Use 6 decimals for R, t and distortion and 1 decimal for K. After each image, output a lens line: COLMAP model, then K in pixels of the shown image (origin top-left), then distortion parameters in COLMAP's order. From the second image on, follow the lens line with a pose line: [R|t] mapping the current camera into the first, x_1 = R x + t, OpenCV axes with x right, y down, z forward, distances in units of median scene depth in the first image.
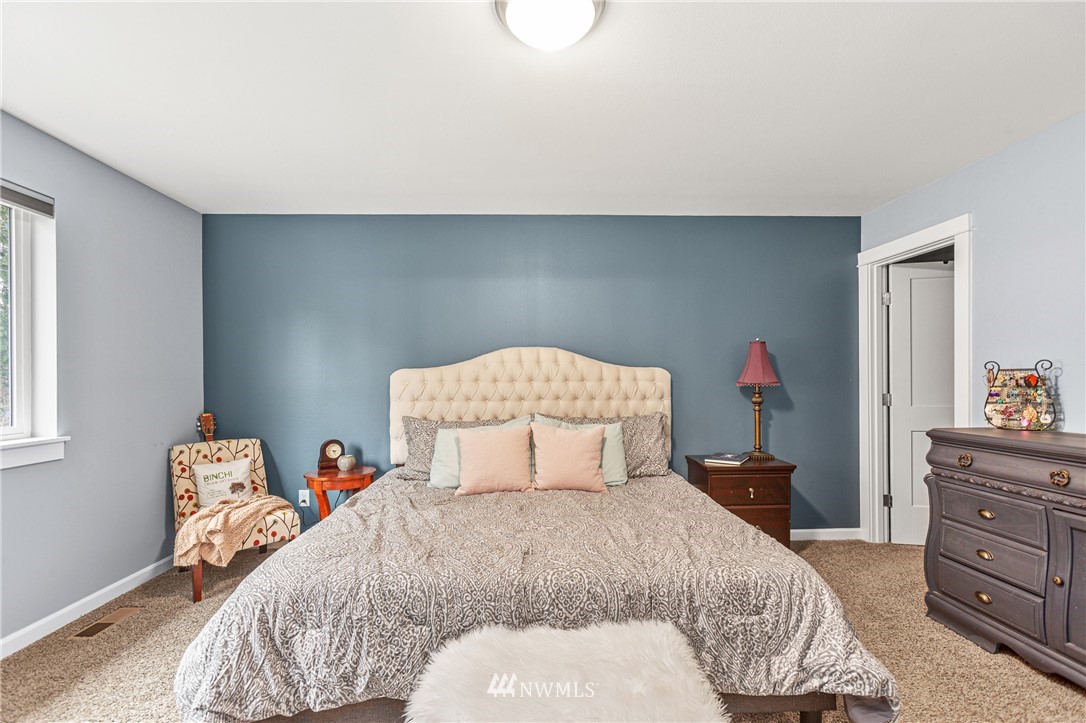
lens RADIAL K [[495.6, 0, 543.0], [0, 495.6, 361.5], [0, 0, 1]] dist [-0.003909, 0.011277]
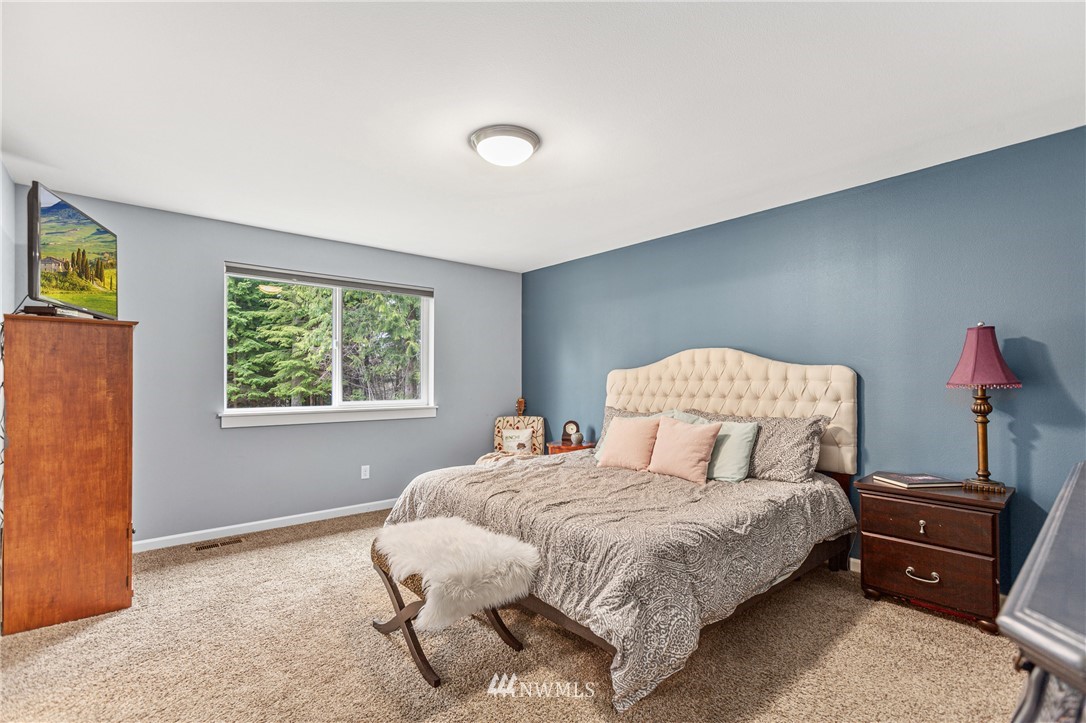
lens RADIAL K [[495.6, 0, 543.0], [0, 495.6, 361.5], [0, 0, 1]] dist [-0.003909, 0.011277]
pose [[0.629968, -0.023924, -0.776252, 0.636691], [0.025695, 0.999620, -0.009956, 0.001339], [0.776196, -0.013673, 0.630344, 0.055729]]
